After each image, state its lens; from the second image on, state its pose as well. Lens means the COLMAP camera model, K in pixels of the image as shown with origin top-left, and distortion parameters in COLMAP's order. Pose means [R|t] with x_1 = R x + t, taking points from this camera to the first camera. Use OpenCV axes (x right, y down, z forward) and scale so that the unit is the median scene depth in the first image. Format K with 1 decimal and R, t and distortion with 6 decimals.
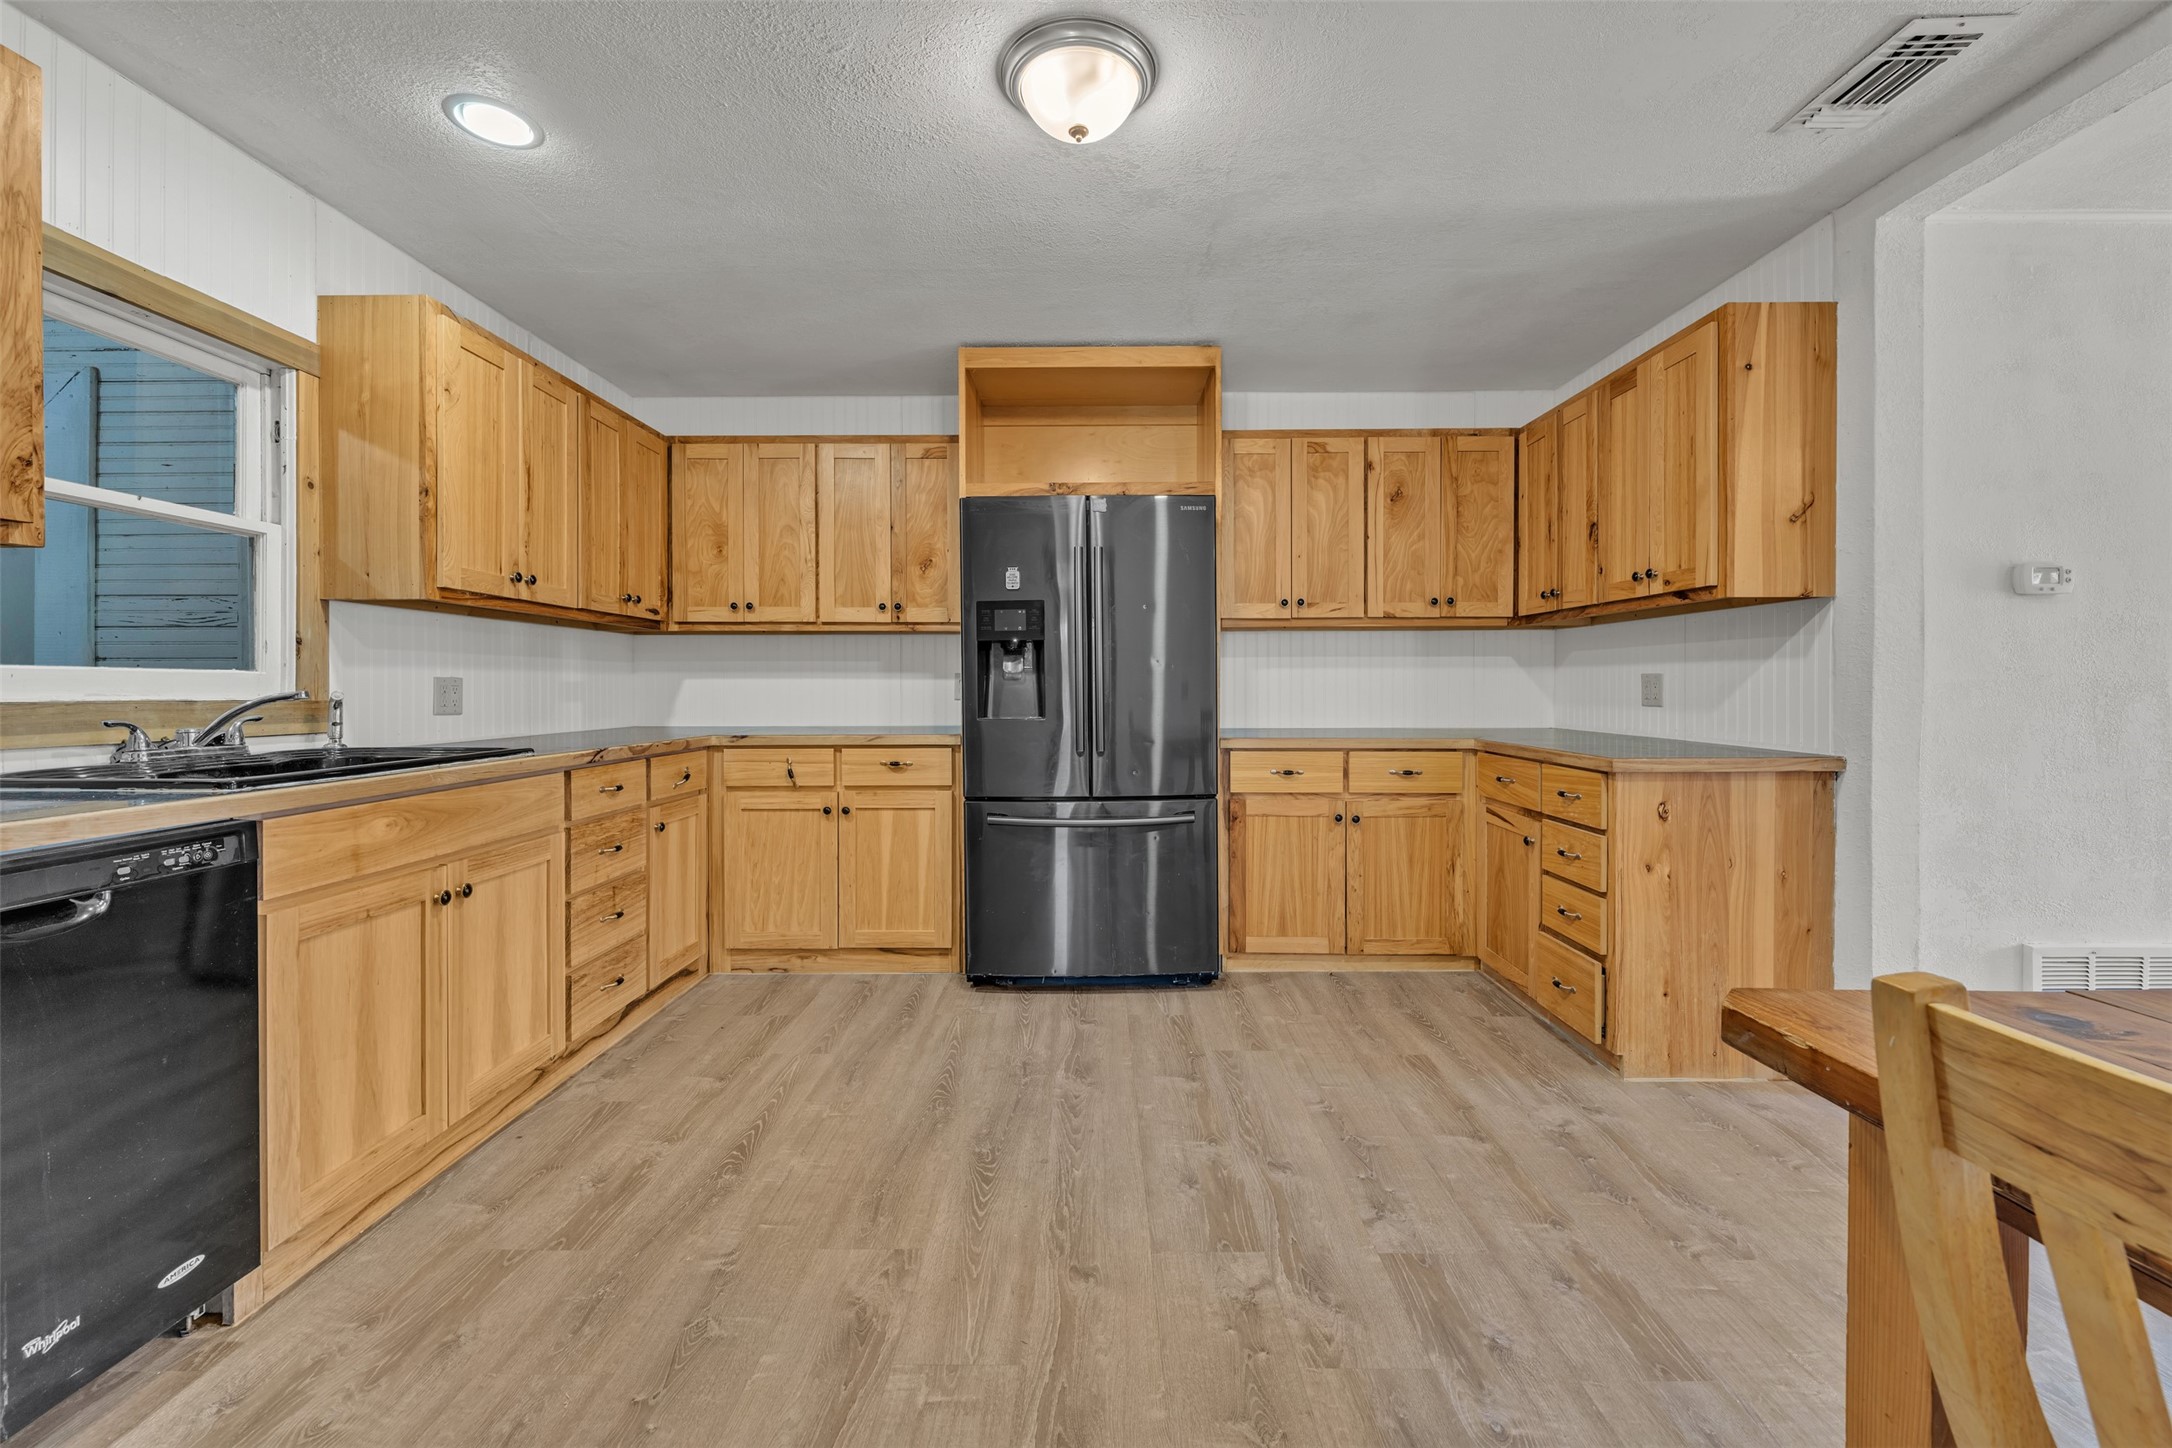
lens RADIAL K [[790.2, 0, 1085.1], [0, 790.2, 685.9], [0, 0, 1]] dist [-0.033394, 0.000004]
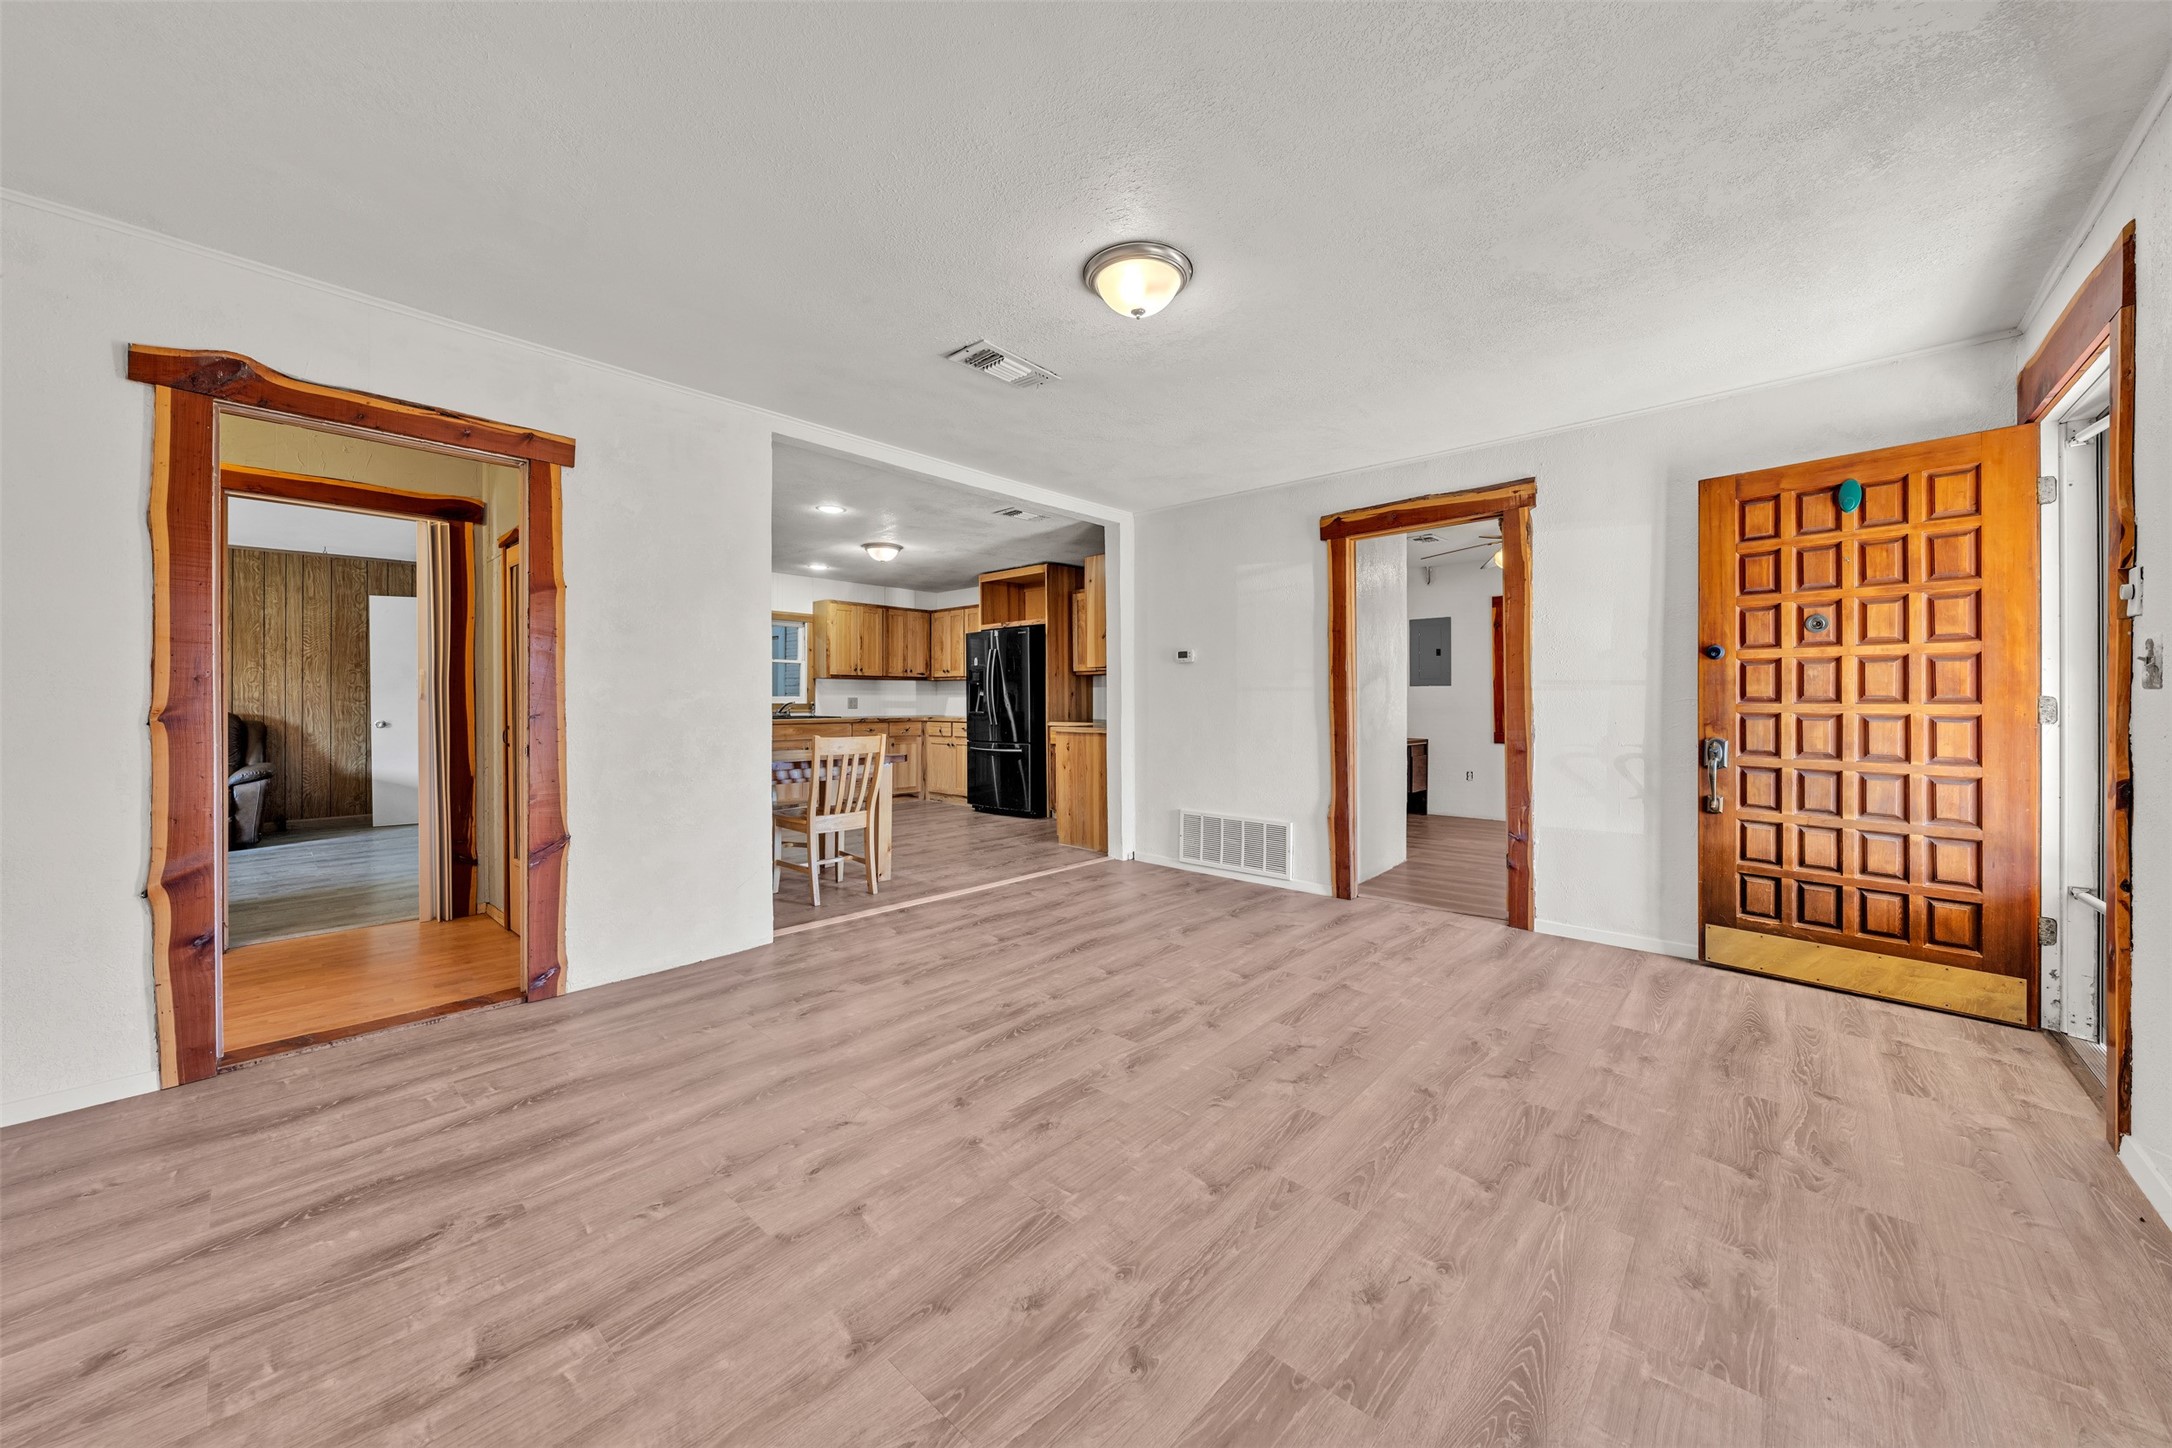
lens RADIAL K [[748.3, 0, 1086.0], [0, 748.3, 724.0], [0, 0, 1]] dist [0.000635, 0.000018]
pose [[0.732033, 0.020002, -0.680976, 1.949065], [-0.006231, 0.999724, 0.022665, 0.022348], [0.681241, -0.012348, 0.731955, -0.655247]]
